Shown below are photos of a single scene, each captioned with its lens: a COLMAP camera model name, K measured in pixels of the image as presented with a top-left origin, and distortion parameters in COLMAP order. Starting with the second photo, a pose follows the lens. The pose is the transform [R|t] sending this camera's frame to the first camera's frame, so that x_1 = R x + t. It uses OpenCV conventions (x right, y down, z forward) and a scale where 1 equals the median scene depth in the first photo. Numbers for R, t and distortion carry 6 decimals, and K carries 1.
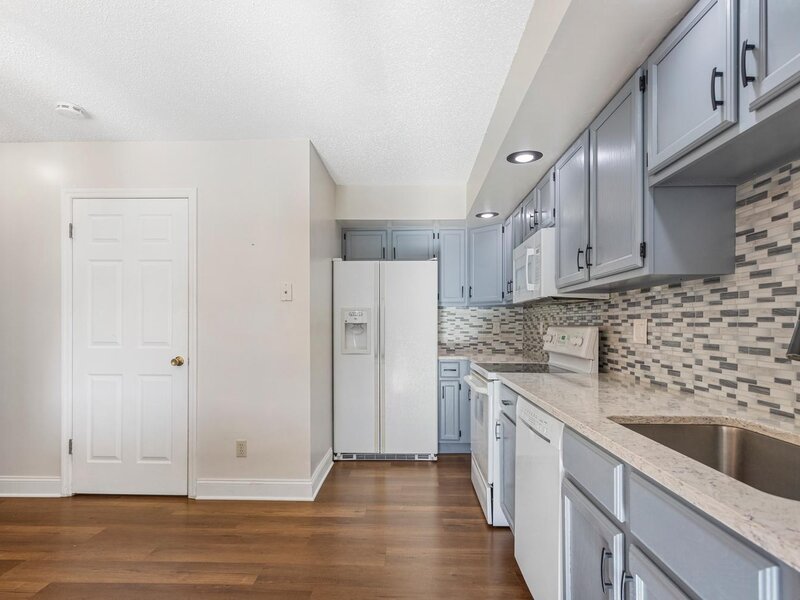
lens RADIAL K [[442.3, 0, 398.5], [0, 442.3, 324.4], [0, 0, 1]] dist [0.000512, -0.000121]
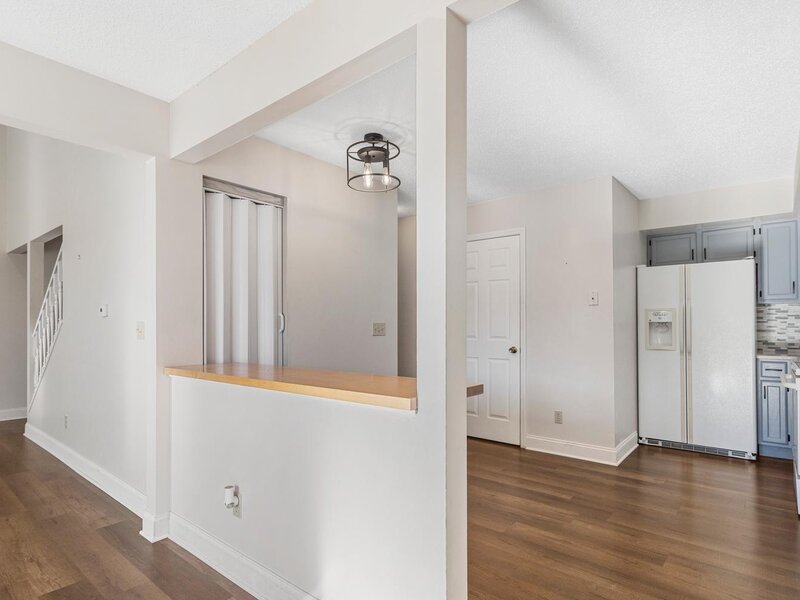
lens RADIAL K [[442.3, 0, 398.5], [0, 442.3, 324.4], [0, 0, 1]] dist [0.000512, -0.000121]
pose [[0.784900, -0.004721, -0.619604, 0.074000], [0.005649, 0.999984, -0.000463, -0.000421], [0.619596, -0.003136, 0.784914, -0.271228]]
